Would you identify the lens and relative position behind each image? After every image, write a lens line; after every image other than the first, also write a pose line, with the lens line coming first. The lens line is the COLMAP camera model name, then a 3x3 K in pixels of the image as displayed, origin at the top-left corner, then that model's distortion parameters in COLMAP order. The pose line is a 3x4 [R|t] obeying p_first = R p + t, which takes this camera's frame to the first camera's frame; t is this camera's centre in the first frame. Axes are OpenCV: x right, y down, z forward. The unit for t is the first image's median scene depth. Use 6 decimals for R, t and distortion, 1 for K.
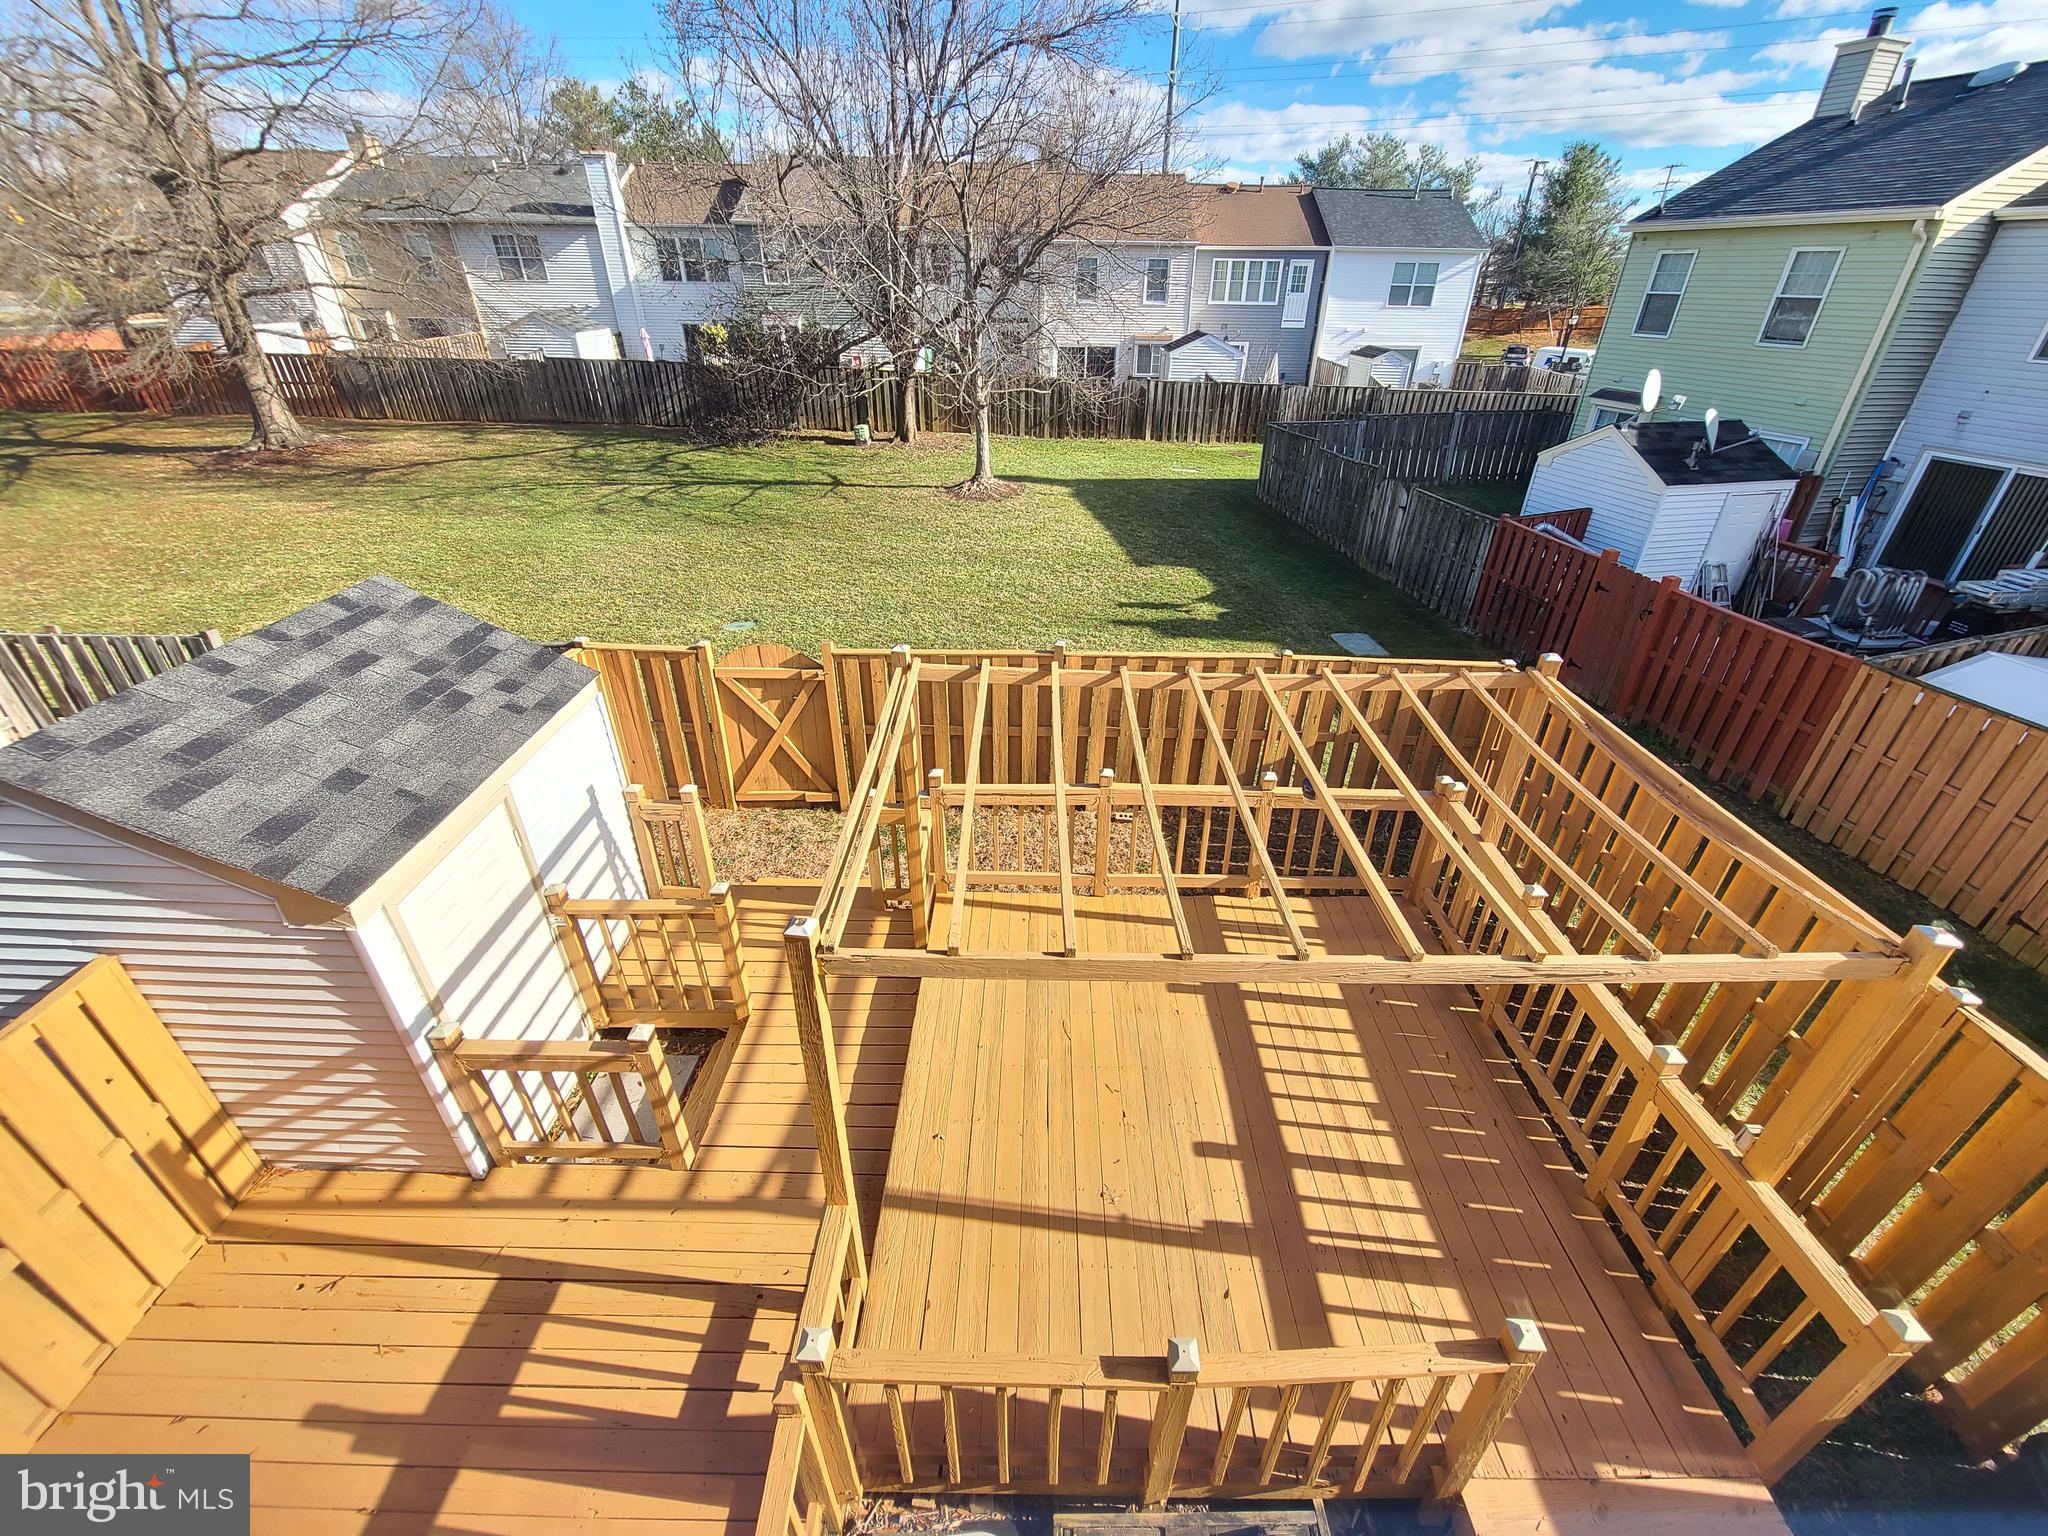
lens RADIAL K [[832.4, 0, 1042.1], [0, 832.4, 769.7], [0, 0, 1]] dist [0.001996, -0.002257]
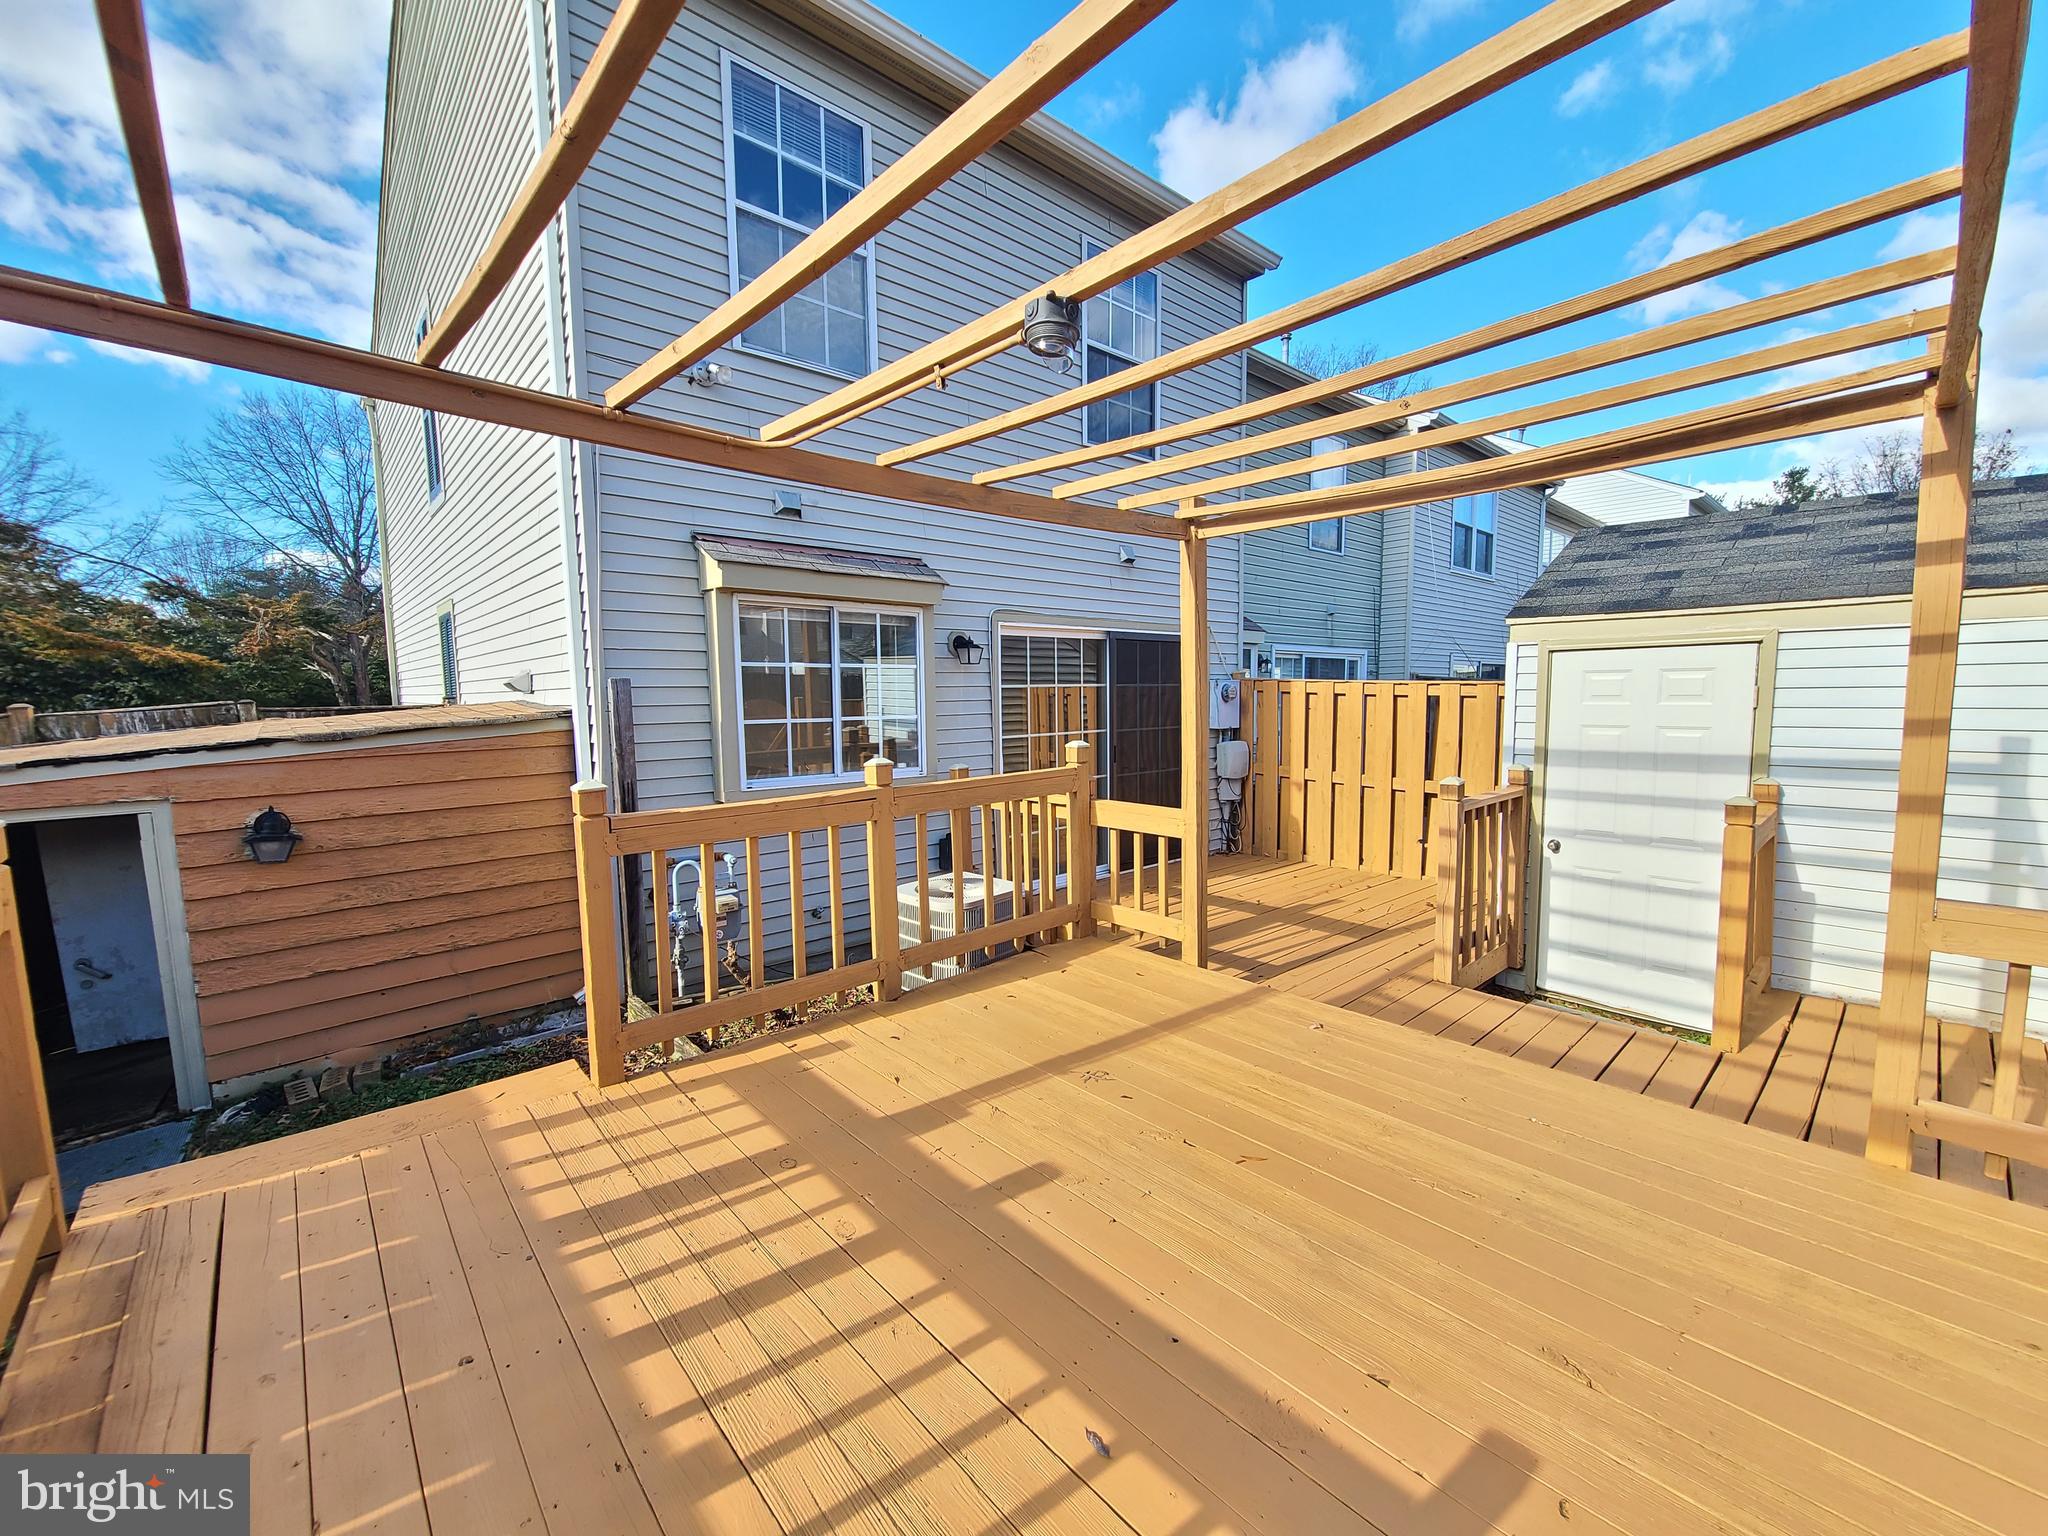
lens RADIAL K [[832.4, 0, 1033.3], [0, 832.4, 772.1], [0, 0, 1]] dist [0.001996, -0.002257]
pose [[-0.739460, 0.054734, -0.670971, 0.196695], [-0.343064, 0.826924, 0.445538, 0.010107], [0.579228, 0.559644, -0.592700, 0.434260]]
